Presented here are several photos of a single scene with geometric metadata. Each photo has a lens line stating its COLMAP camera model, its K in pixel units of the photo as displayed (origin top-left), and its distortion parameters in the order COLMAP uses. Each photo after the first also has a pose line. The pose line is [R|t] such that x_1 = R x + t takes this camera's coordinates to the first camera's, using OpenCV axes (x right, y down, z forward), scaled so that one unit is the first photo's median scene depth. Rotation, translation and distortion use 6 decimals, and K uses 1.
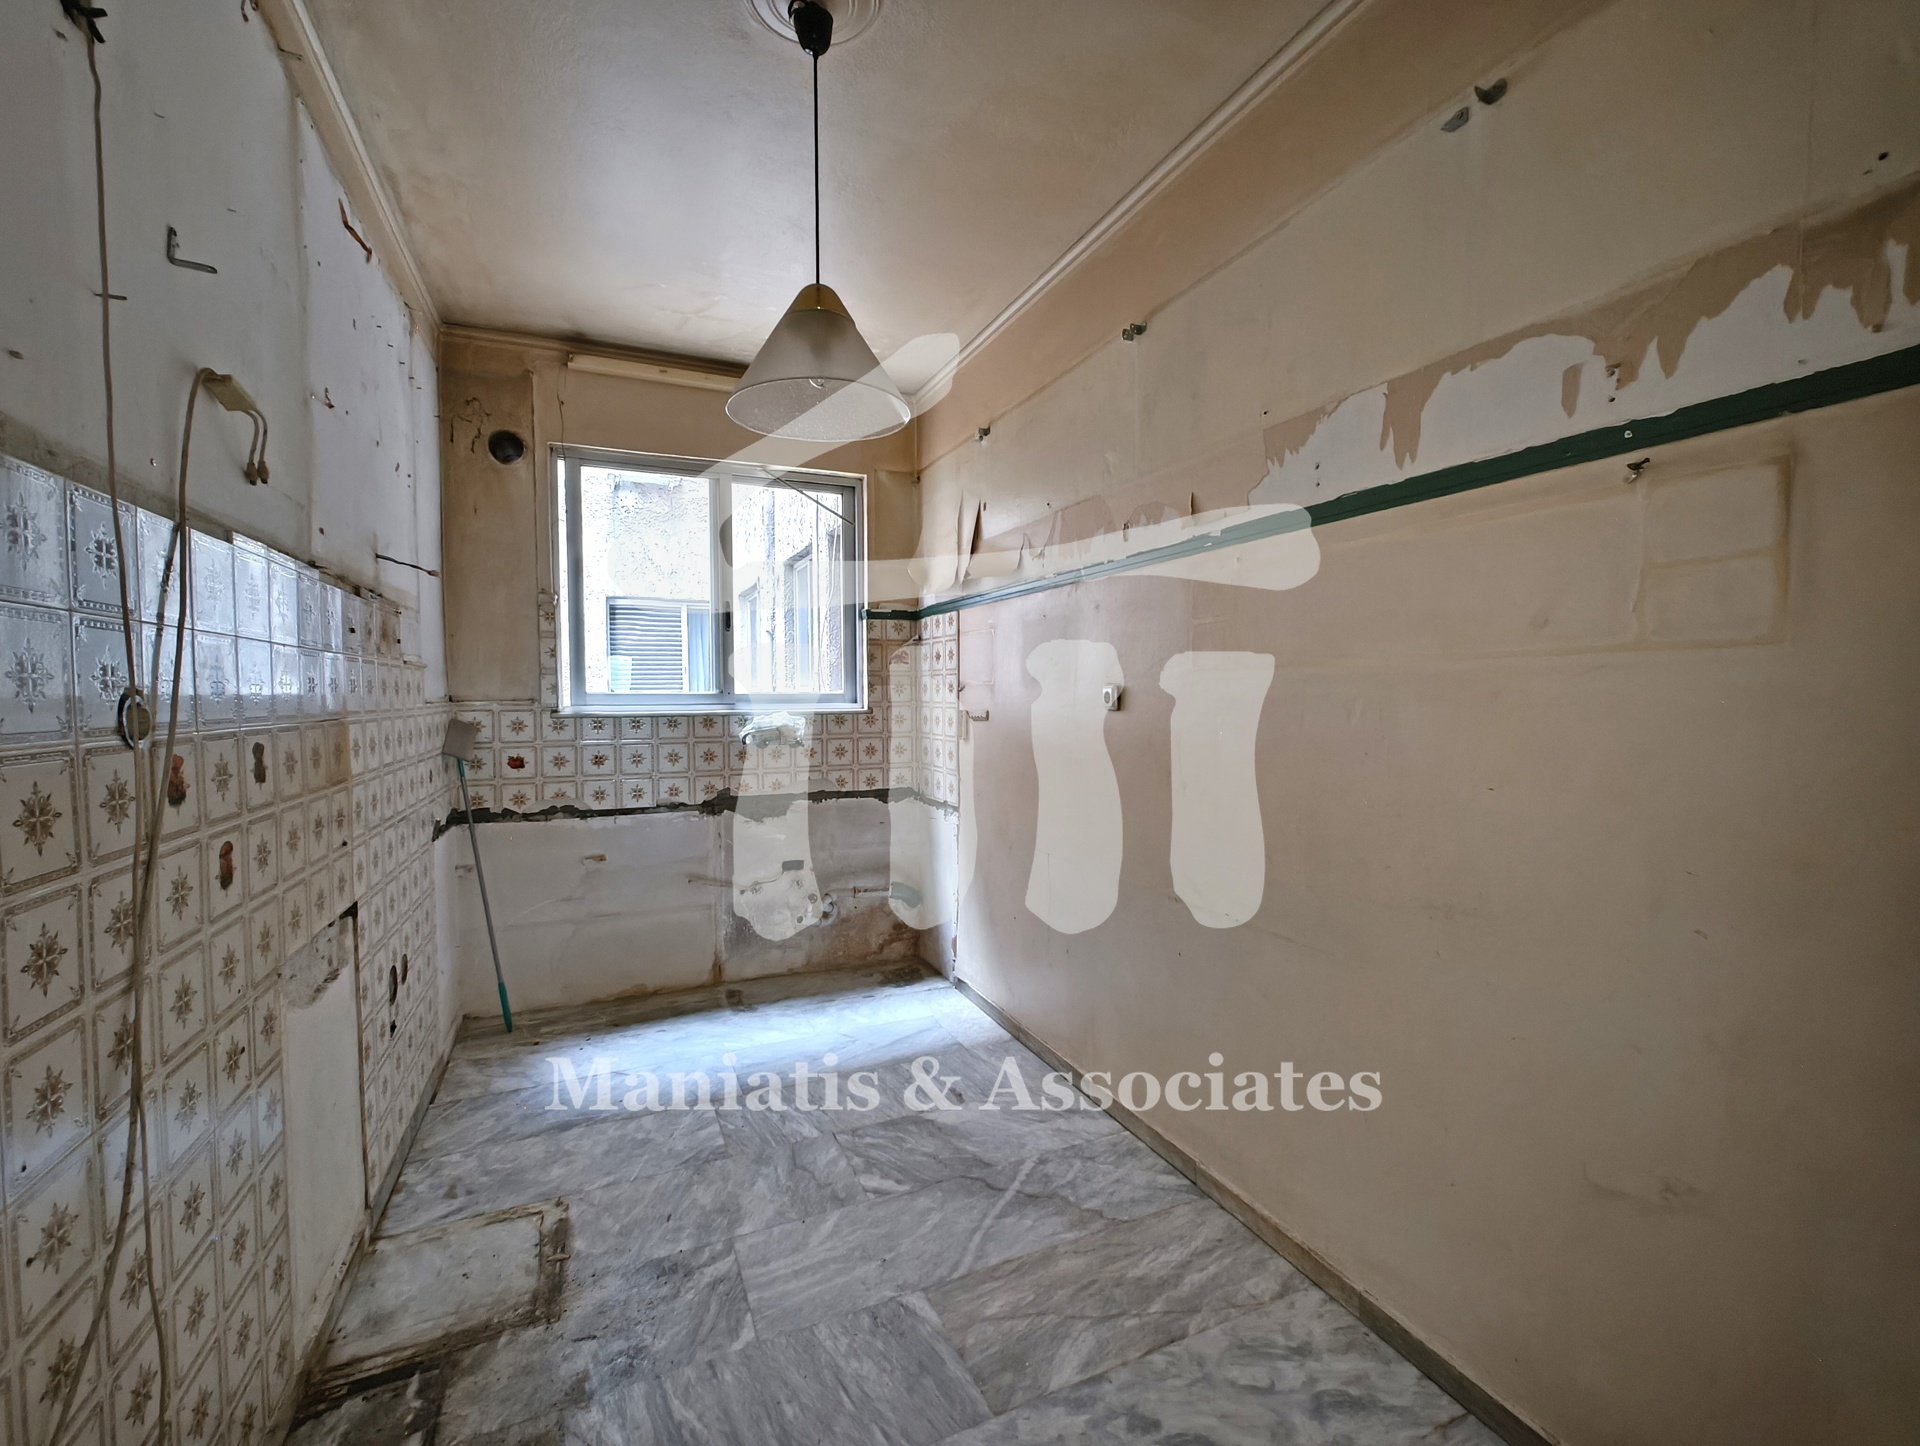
lens RADIAL K [[827.9, 0, 963.1], [0, 827.9, 727.4], [0, 0, 1]] dist [0.000490, 0.000866]
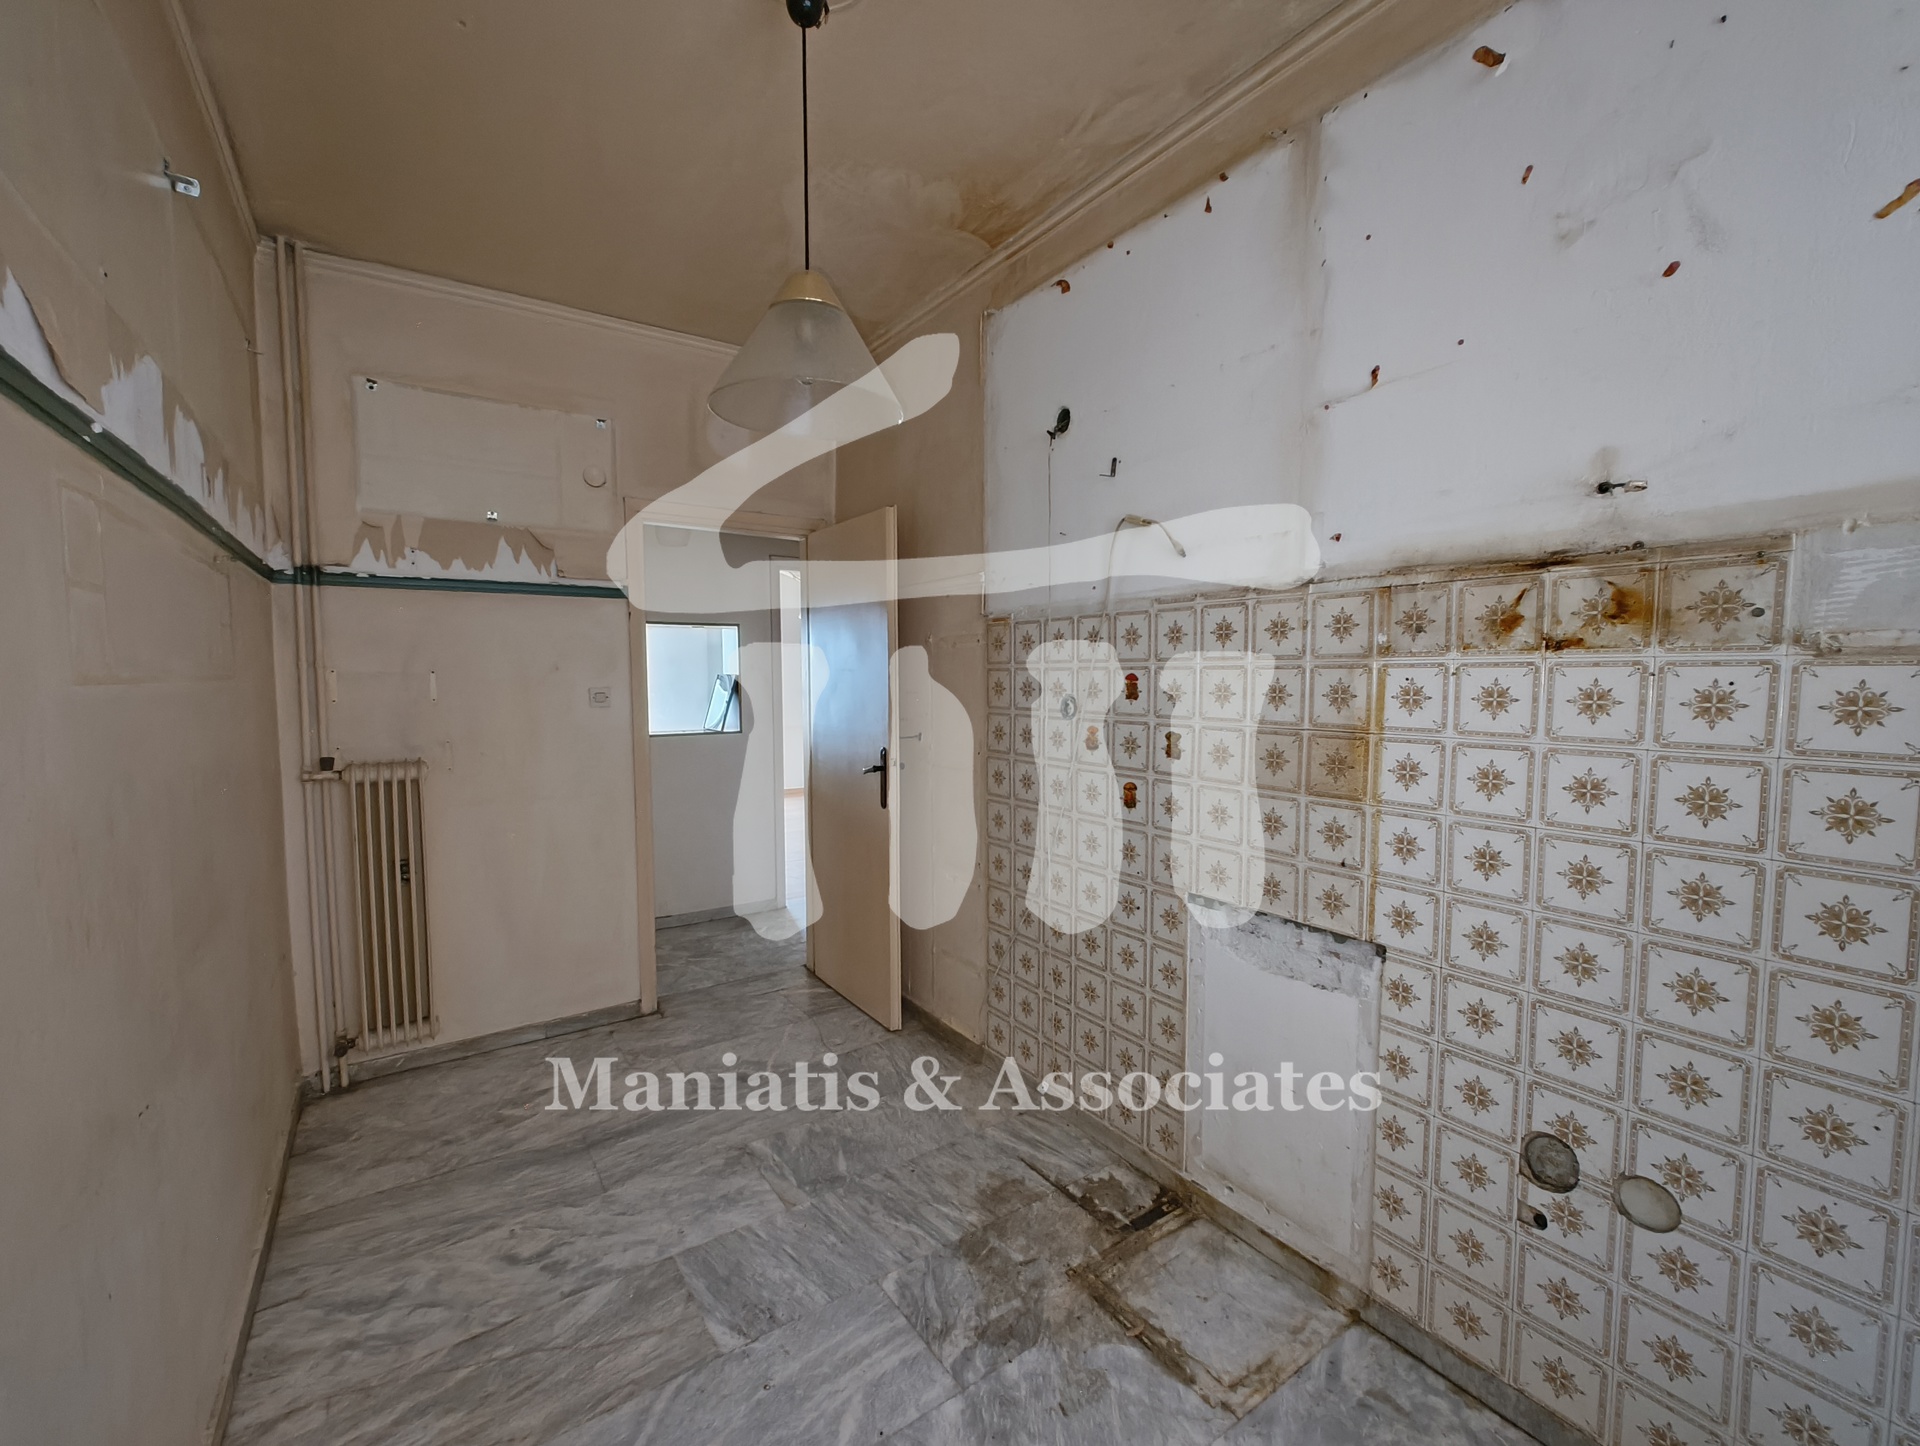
lens RADIAL K [[792.9, 0, 956.9], [0, 792.9, 726.2], [0, 0, 1]] dist [0.001293, 0.000650]
pose [[-0.983983, 0.017279, -0.177424, -0.141934], [-0.001723, 0.994323, 0.106393, -0.098822], [0.178255, 0.104994, -0.978367, 1.602519]]
